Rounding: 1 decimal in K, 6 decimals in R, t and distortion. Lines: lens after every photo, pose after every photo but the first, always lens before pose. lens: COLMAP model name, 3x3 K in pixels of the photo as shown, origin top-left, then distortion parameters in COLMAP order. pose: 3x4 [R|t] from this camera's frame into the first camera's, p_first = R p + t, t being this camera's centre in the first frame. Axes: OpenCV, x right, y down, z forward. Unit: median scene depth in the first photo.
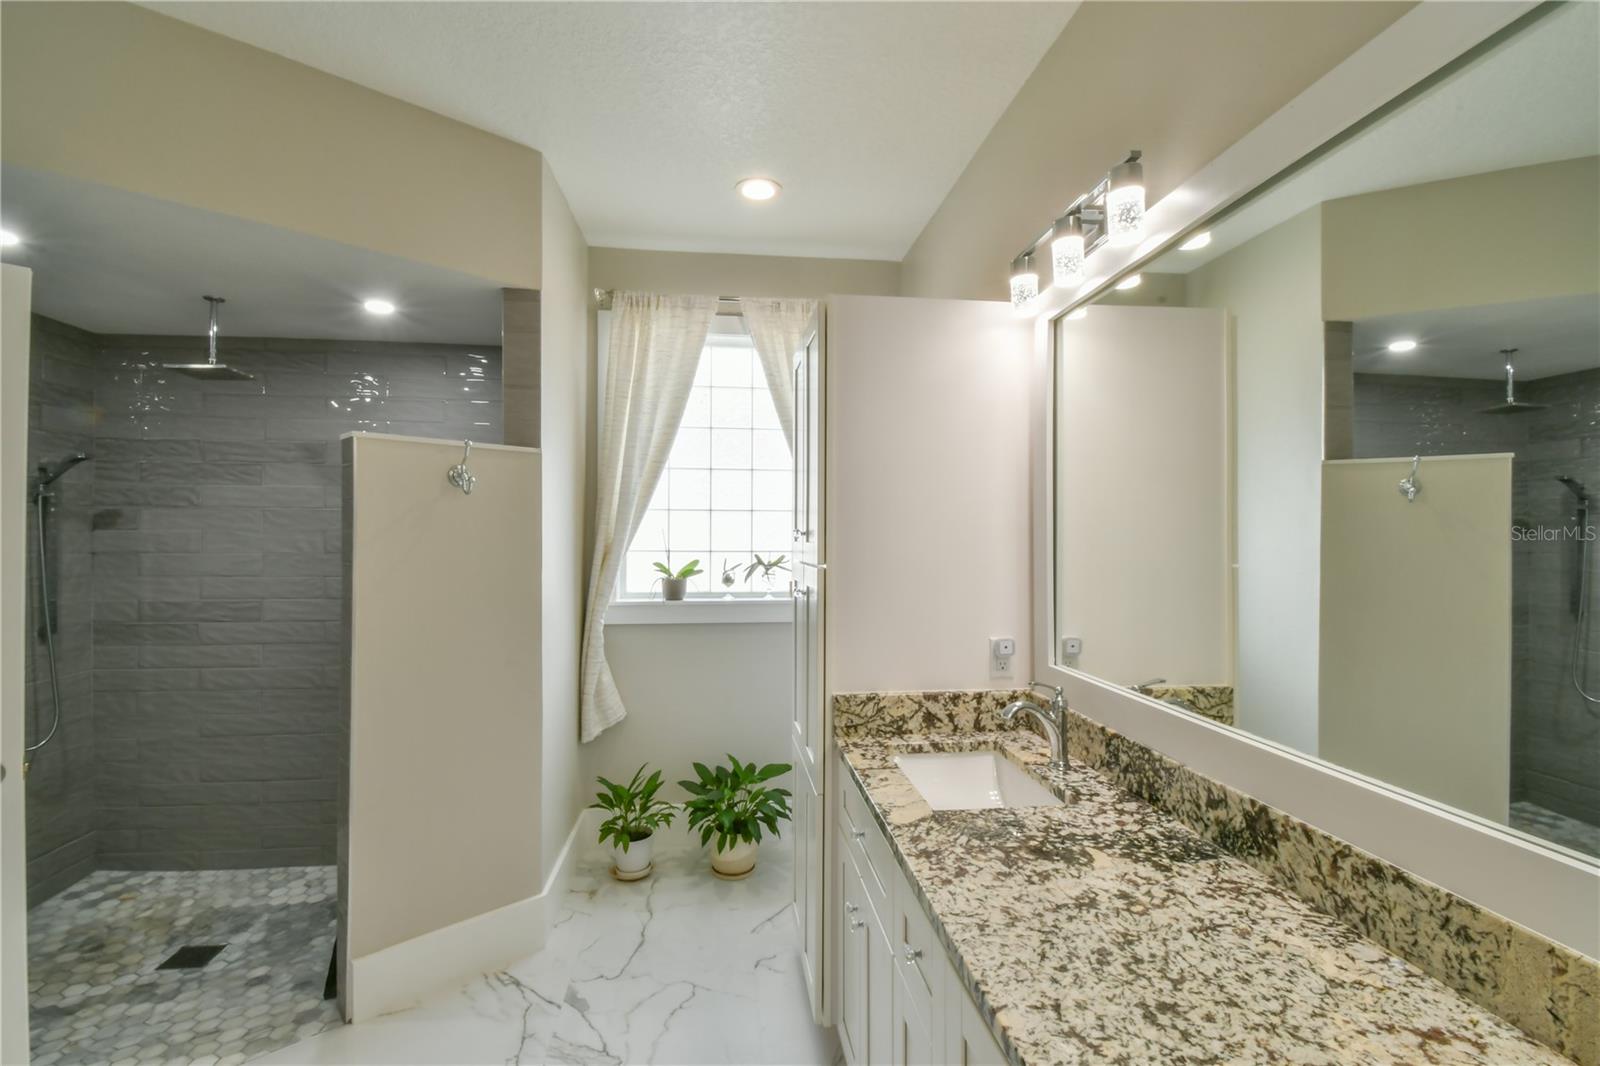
lens RADIAL K [[709.4, 0, 800.0], [0, 709.4, 533.0], [0, 0, 1]] dist [0.018888, -0.024968]
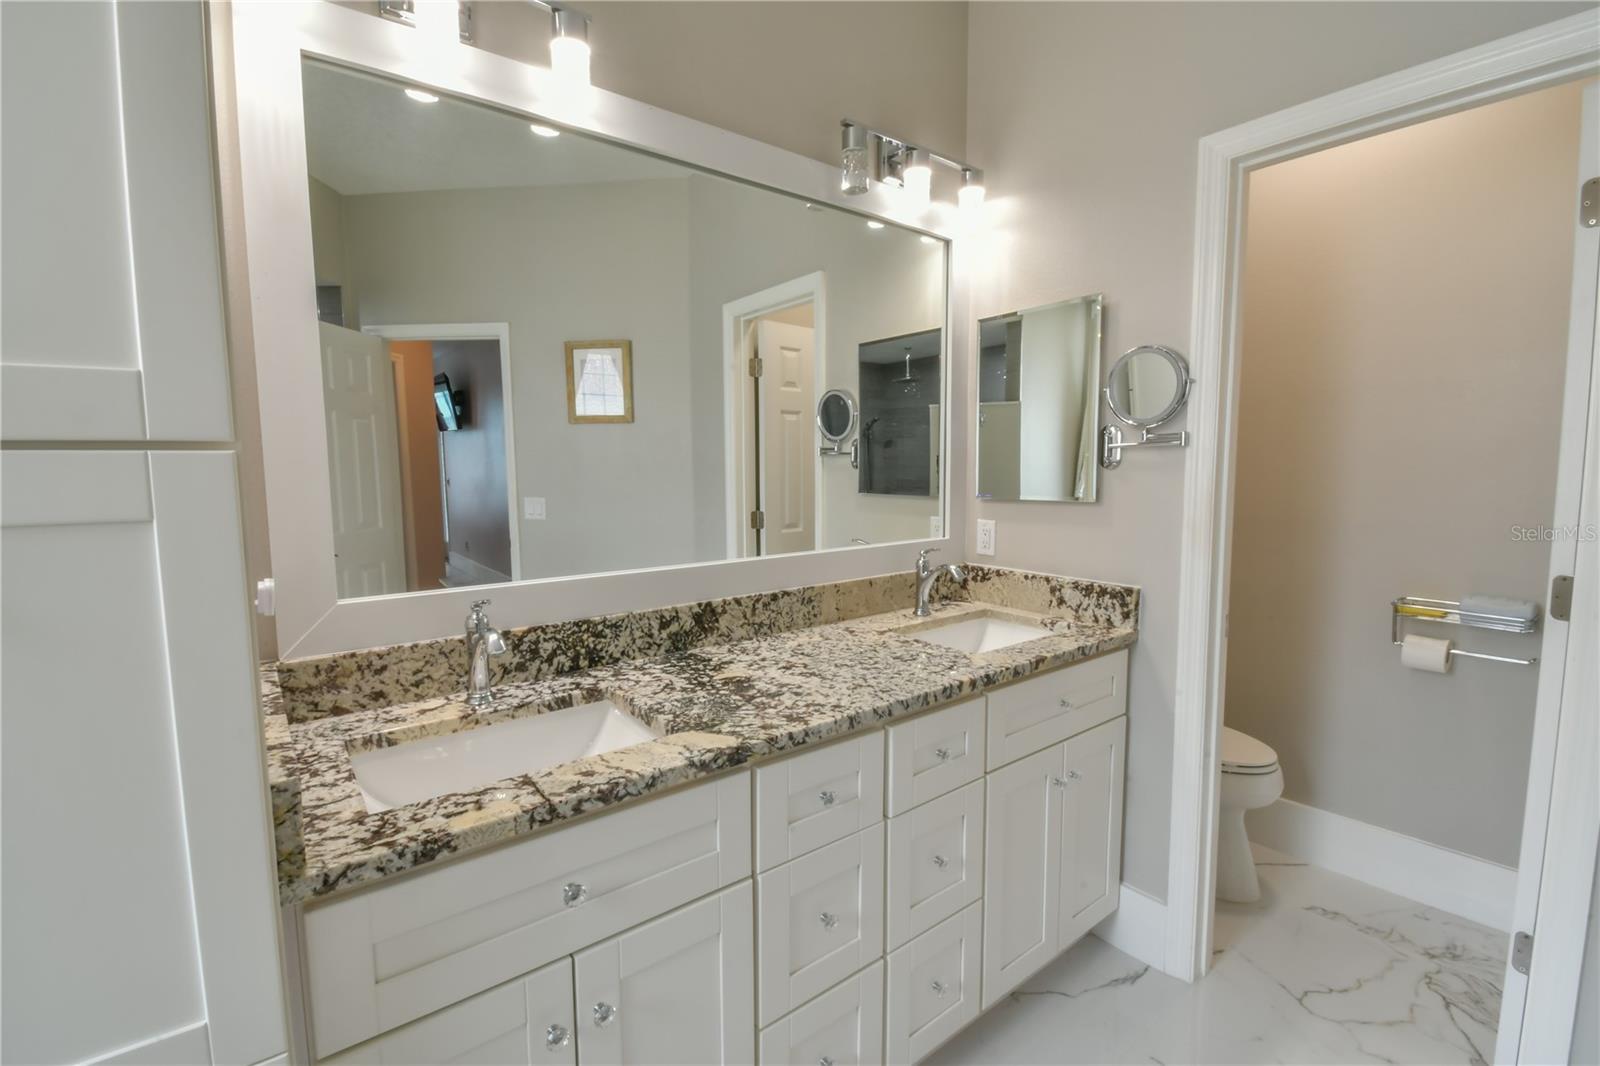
lens RADIAL K [[709.4, 0, 800.0], [0, 709.4, 533.0], [0, 0, 1]] dist [0.018888, -0.024968]
pose [[-0.523962, -0.084626, 0.847527, -0.664023], [-0.001106, 0.995119, 0.098679, 0.084335], [-0.851741, 0.050766, -0.521498, 1.506053]]
